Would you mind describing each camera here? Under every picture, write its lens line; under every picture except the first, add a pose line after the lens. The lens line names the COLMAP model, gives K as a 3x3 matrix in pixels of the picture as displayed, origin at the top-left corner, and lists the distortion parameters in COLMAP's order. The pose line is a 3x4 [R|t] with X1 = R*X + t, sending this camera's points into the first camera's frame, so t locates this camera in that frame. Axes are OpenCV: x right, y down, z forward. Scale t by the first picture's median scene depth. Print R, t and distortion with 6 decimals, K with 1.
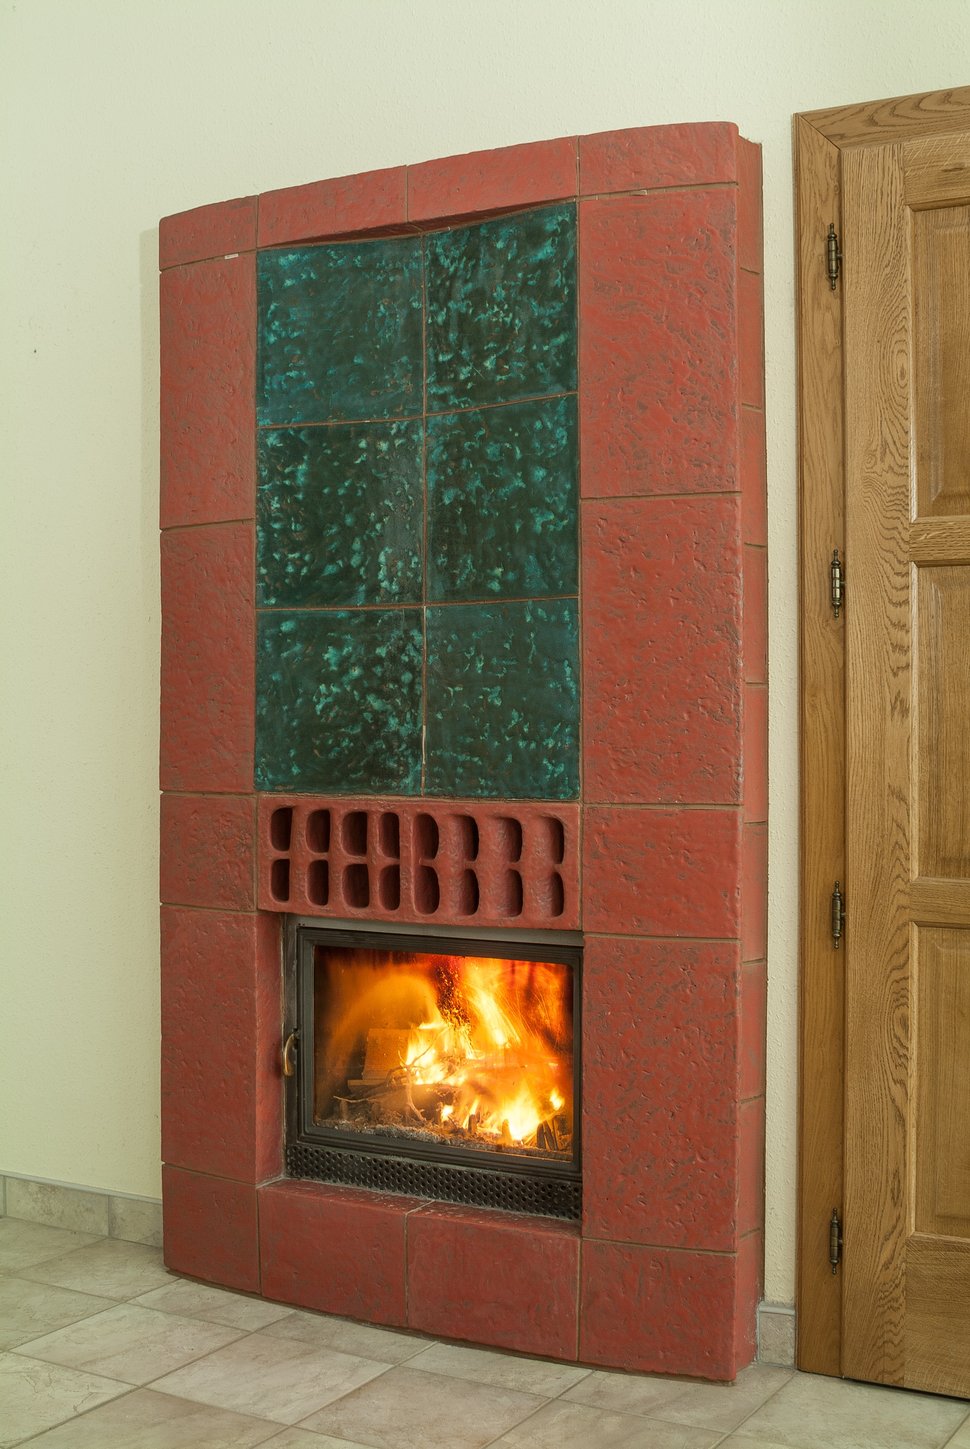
lens RADIAL K [[1786.3, 0, 485.0], [0, 1786.3, 724.5], [0, 0, 1]] dist [-0.105402, 0.034067]
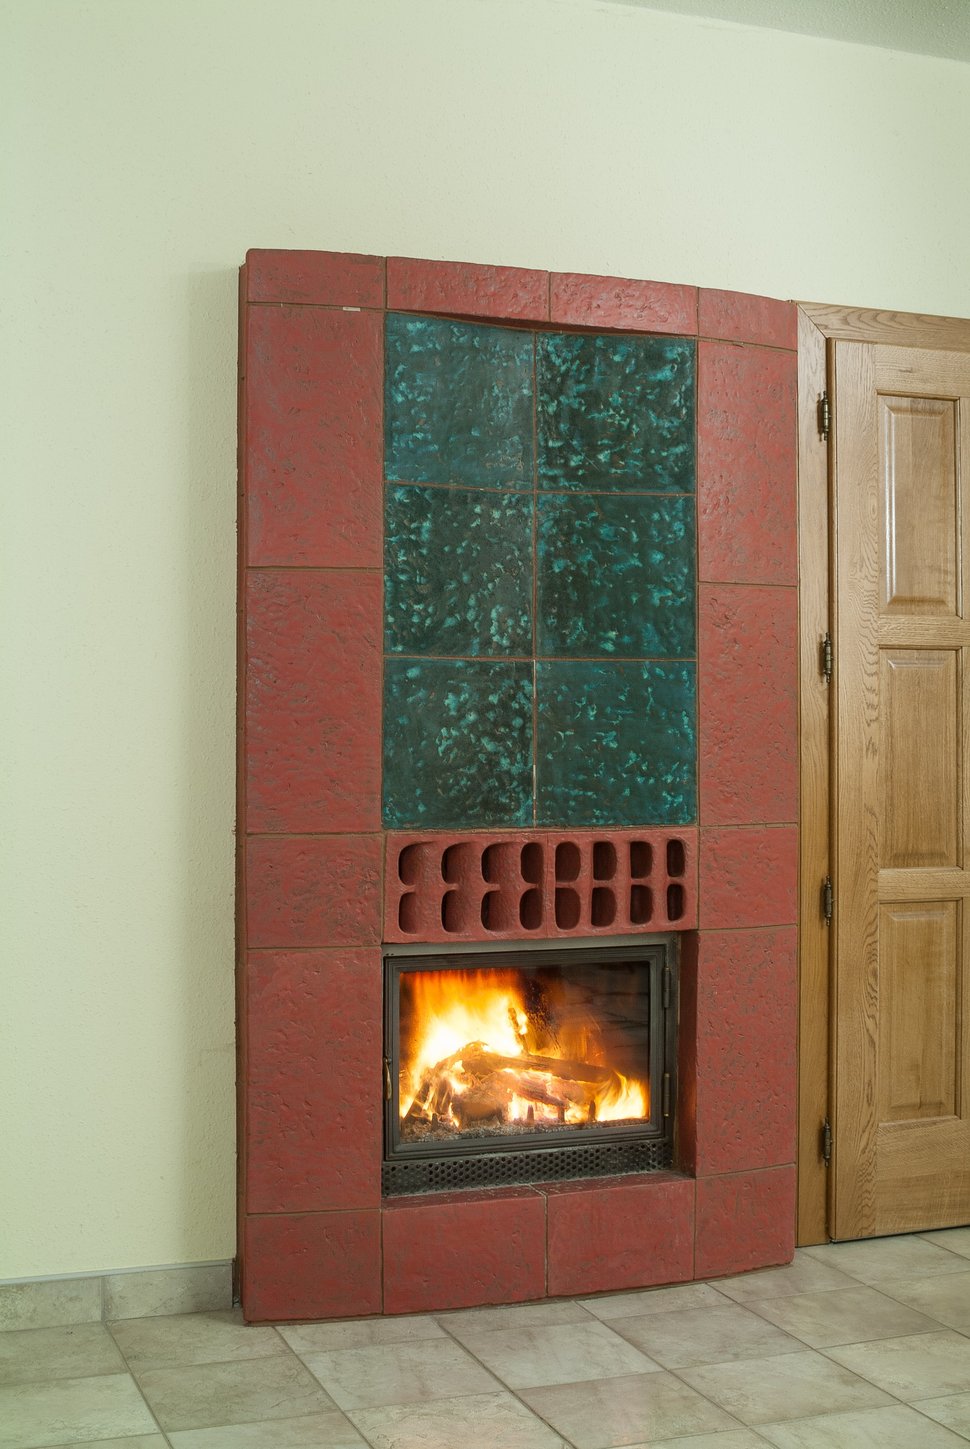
lens RADIAL K [[1877.0, 0, 485.0], [0, 1877.0, 724.5], [0, 0, 1]] dist [-0.082328, -0.044594]
pose [[0.634165, 0.002157, 0.773195, -0.990554], [0.001435, 0.999991, -0.003967, -0.020801], [-0.773197, 0.003626, 0.634156, 0.270934]]
